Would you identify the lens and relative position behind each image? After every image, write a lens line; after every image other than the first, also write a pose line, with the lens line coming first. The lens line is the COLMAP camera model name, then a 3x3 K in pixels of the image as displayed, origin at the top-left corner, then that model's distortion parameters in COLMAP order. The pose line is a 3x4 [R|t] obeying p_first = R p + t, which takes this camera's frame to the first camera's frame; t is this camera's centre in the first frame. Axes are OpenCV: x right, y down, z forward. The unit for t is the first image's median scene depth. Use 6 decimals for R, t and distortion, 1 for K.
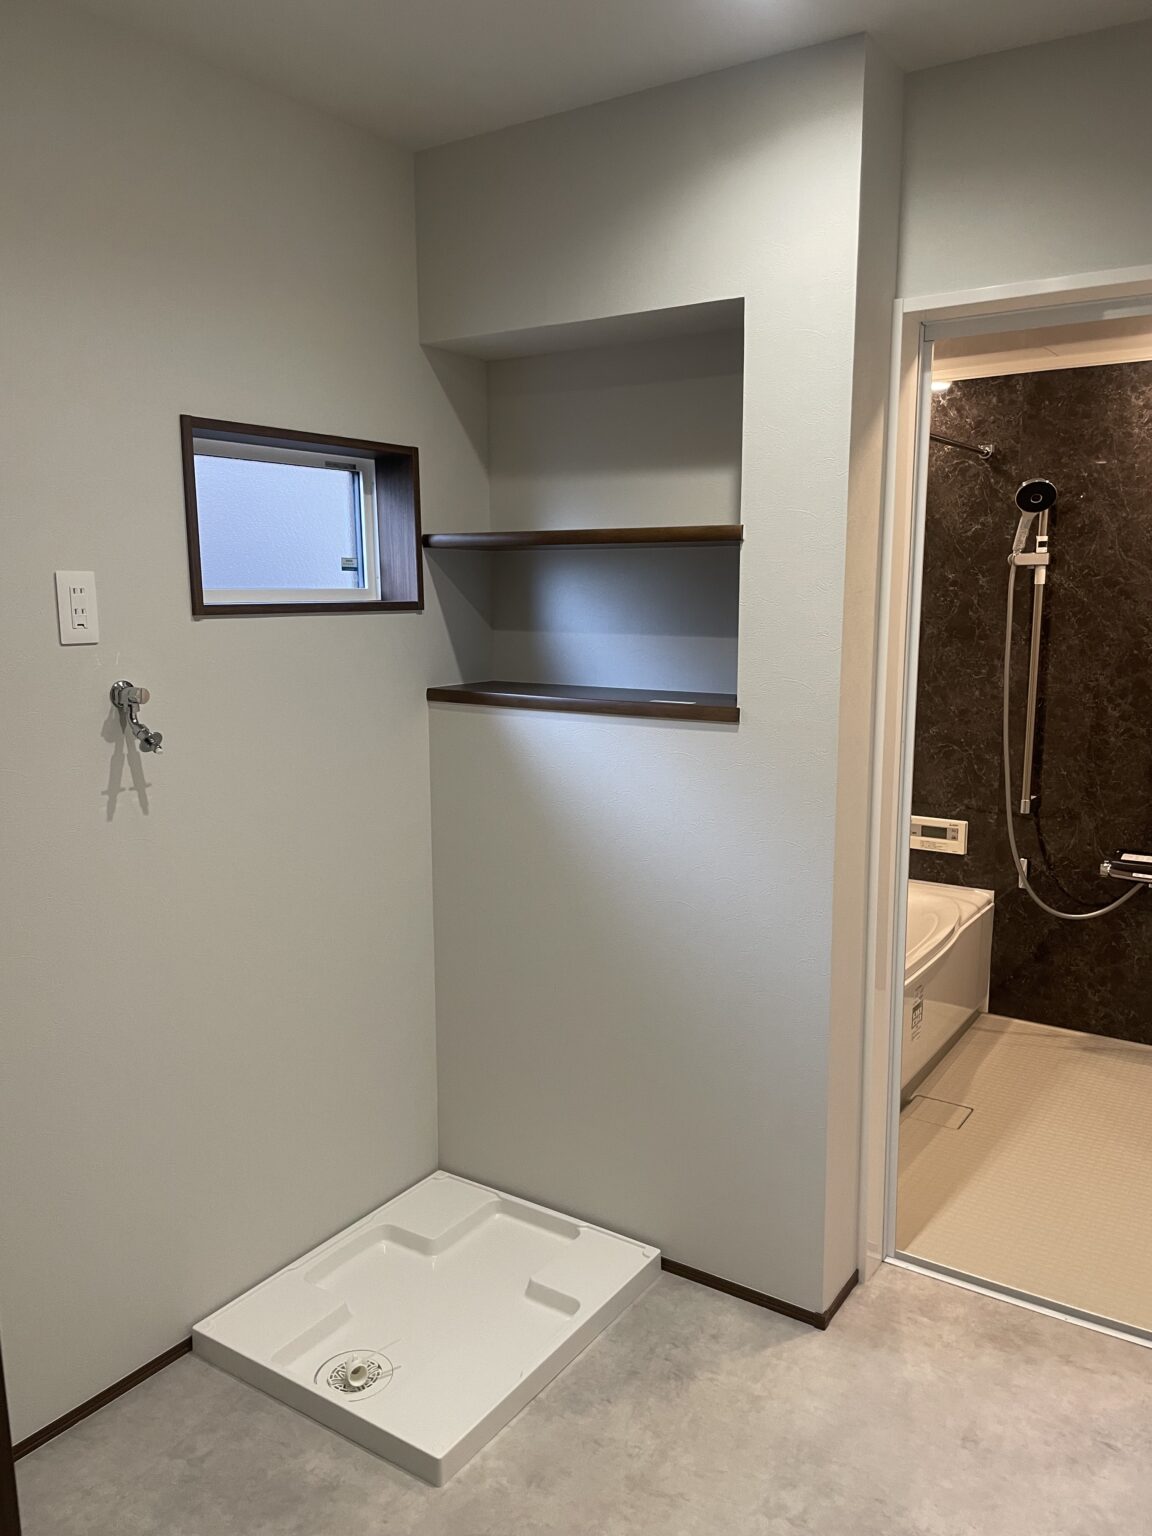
lens RADIAL K [[1161.9, 0, 576.0], [0, 1161.9, 768.0], [0, 0, 1]] dist [0.086256, -0.114186]
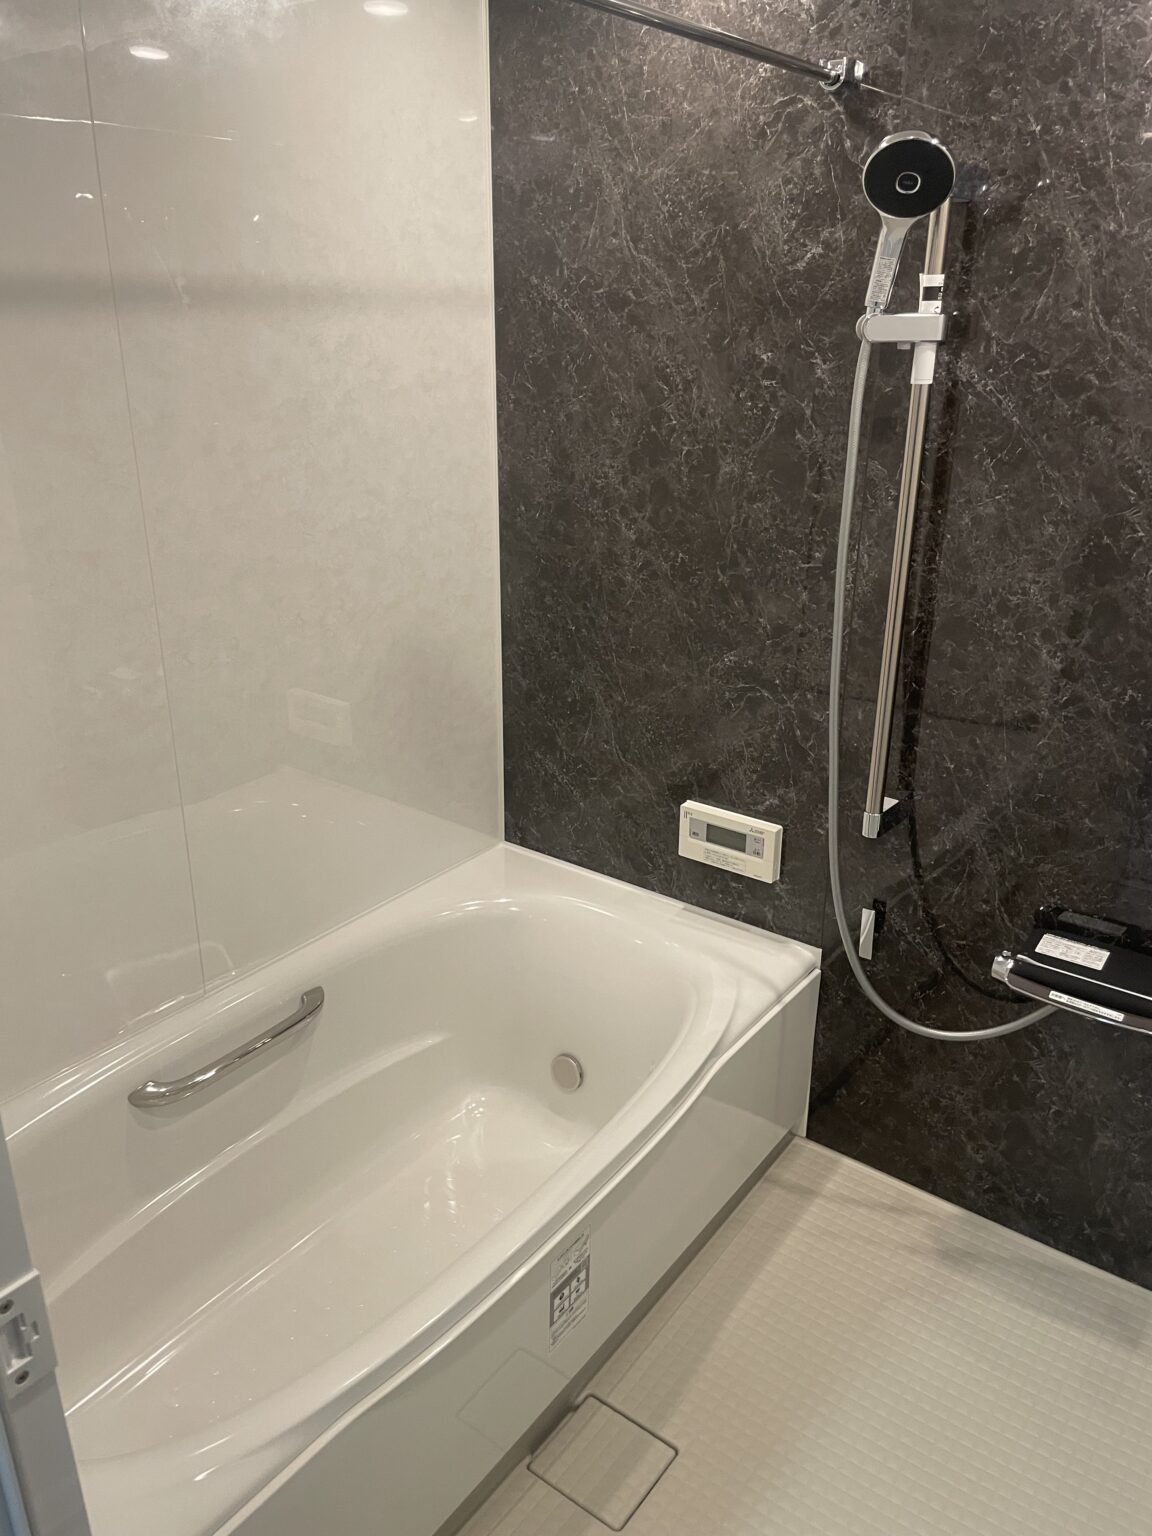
lens RADIAL K [[1178.9, 0, 577.2], [0, 1178.9, 755.0], [0, 0, 1]] dist [0.103497, -0.144704]
pose [[0.998965, 0.026733, -0.036792, 0.263283], [-0.018666, 0.978727, 0.204317, -0.100519], [0.041472, -0.203419, 0.978213, 0.470303]]
